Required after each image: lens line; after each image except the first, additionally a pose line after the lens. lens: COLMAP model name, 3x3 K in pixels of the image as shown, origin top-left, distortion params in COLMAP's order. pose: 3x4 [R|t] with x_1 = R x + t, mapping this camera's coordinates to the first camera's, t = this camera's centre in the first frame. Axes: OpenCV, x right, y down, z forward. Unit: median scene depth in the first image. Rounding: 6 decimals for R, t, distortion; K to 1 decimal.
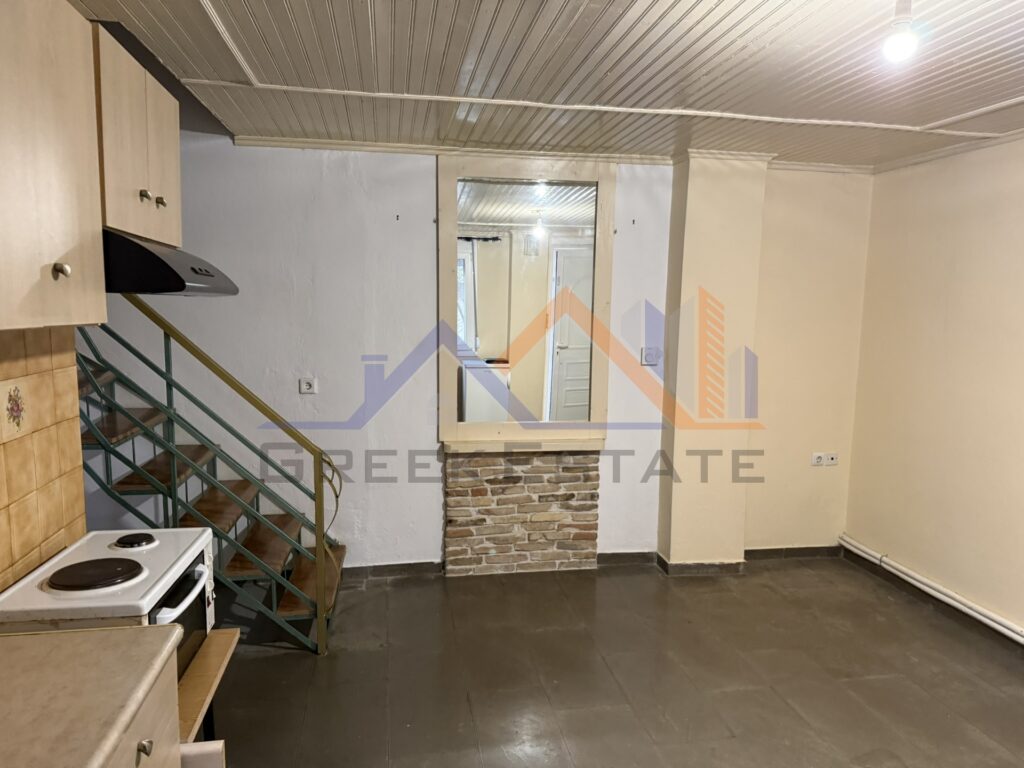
lens RADIAL K [[723.5, 0, 512.0], [0, 723.5, 384.0], [0, 0, 1]] dist [0.125199, -0.153485]
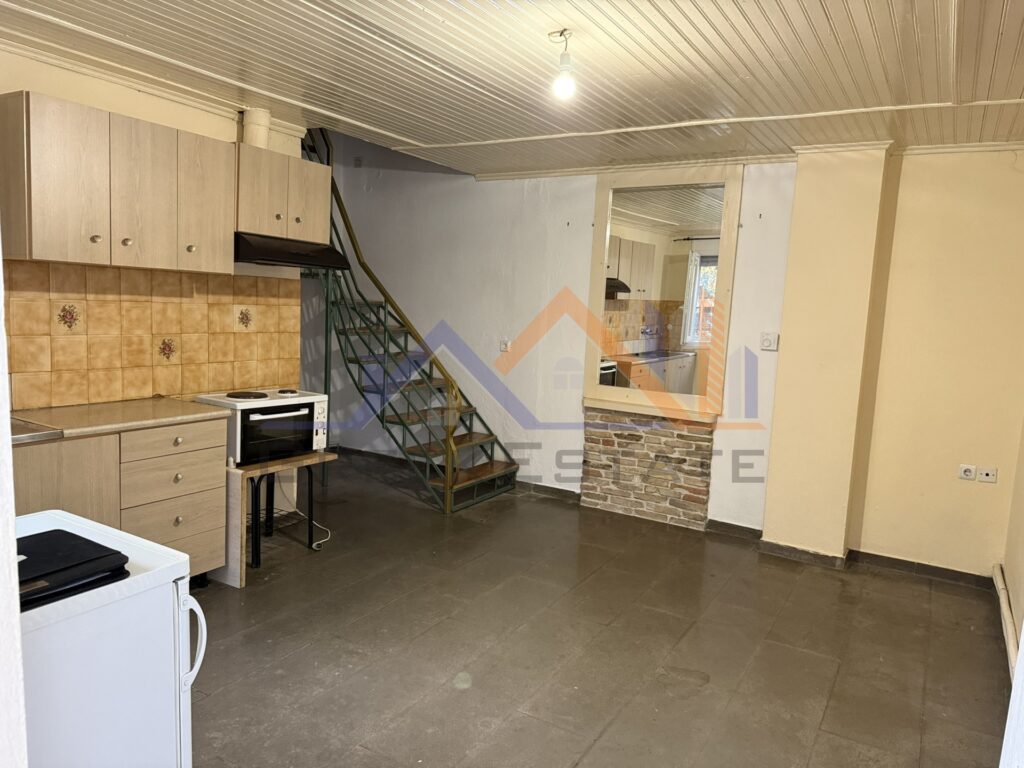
lens RADIAL K [[725.4, 0, 512.0], [0, 725.4, 384.0], [0, 0, 1]] dist [0.067076, -0.092483]
pose [[0.749877, 0.100897, -0.653838, 0.621317], [-0.113162, 0.993299, 0.023497, 0.039565], [0.651827, 0.056370, 0.756270, -0.041858]]
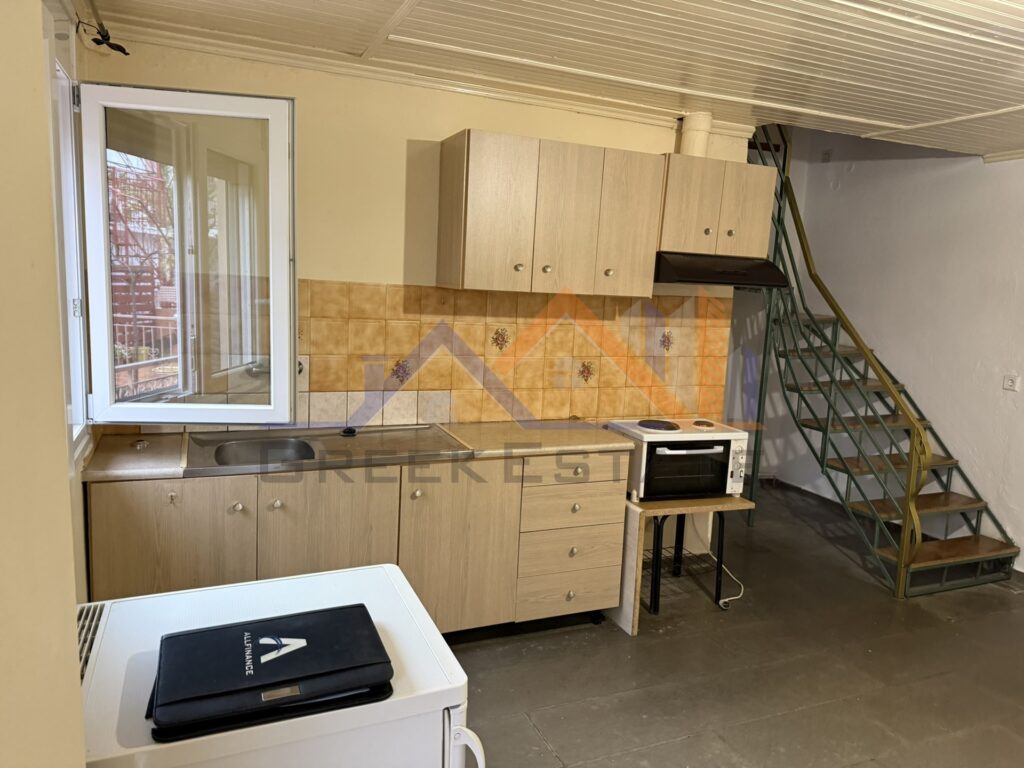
lens RADIAL K [[723.5, 0, 512.0], [0, 723.5, 384.0], [0, 0, 1]] dist [0.125199, -0.153485]
pose [[0.226542, 0.136676, -0.964364, 0.550035], [-0.151367, 0.983016, 0.103762, 0.002308], [0.962168, 0.122467, 0.243383, 0.058486]]
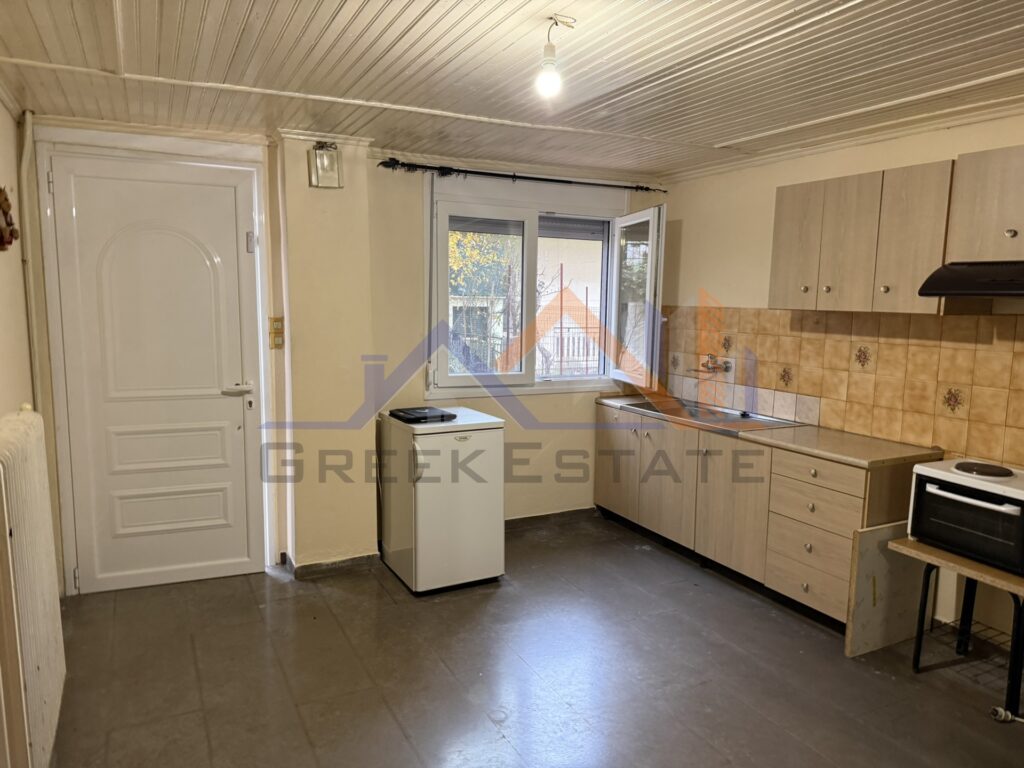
lens RADIAL K [[723.5, 0, 512.0], [0, 723.5, 384.0], [0, 0, 1]] dist [0.125199, -0.153485]
pose [[-0.957974, 0.005619, -0.286798, 0.412350], [-0.059538, 0.974141, 0.217956, -0.100850], [0.280607, 0.225872, -0.932868, 0.985513]]
